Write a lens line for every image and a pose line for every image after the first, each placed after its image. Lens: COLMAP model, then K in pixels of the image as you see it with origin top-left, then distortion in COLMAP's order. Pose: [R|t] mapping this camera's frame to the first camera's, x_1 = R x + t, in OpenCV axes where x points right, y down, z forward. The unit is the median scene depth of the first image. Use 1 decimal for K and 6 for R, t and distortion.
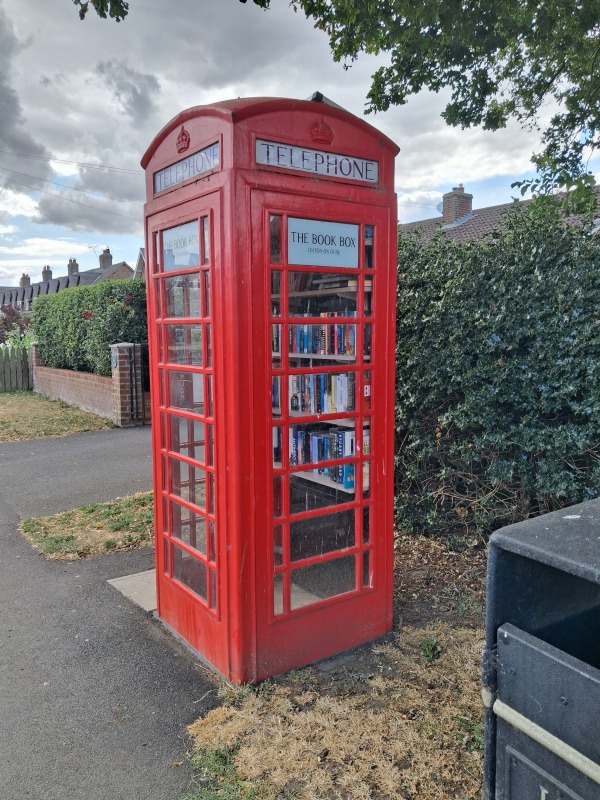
lens RADIAL K [[632.7, 0, 288.1], [0, 632.7, 382.3], [0, 0, 1]] dist [-0.023407, -0.001356]
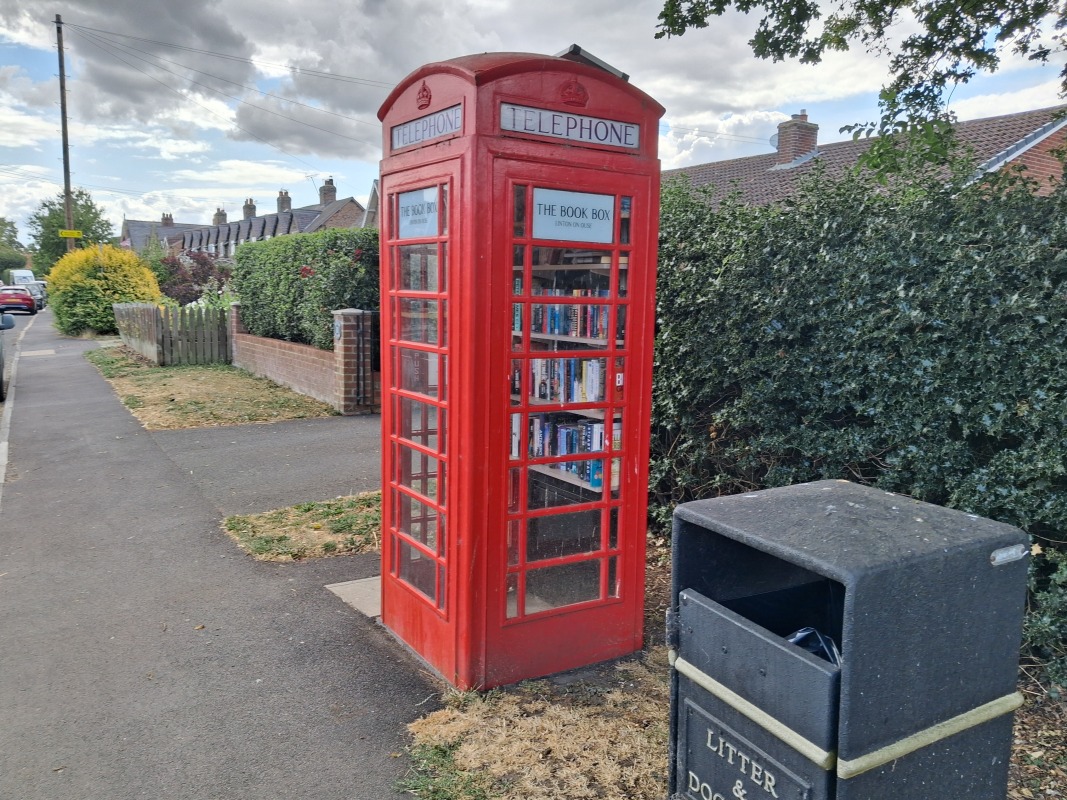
lens RADIAL K [[843.8, 0, 538.2], [0, 843.8, 406.2], [0, 0, 1]] dist [-0.023407, -0.001356]
pose [[0.998743, 0.040533, -0.029498, 0.044628], [-0.039092, 0.998087, 0.047887, -0.001009], [0.031382, -0.046674, 0.998417, -0.197240]]
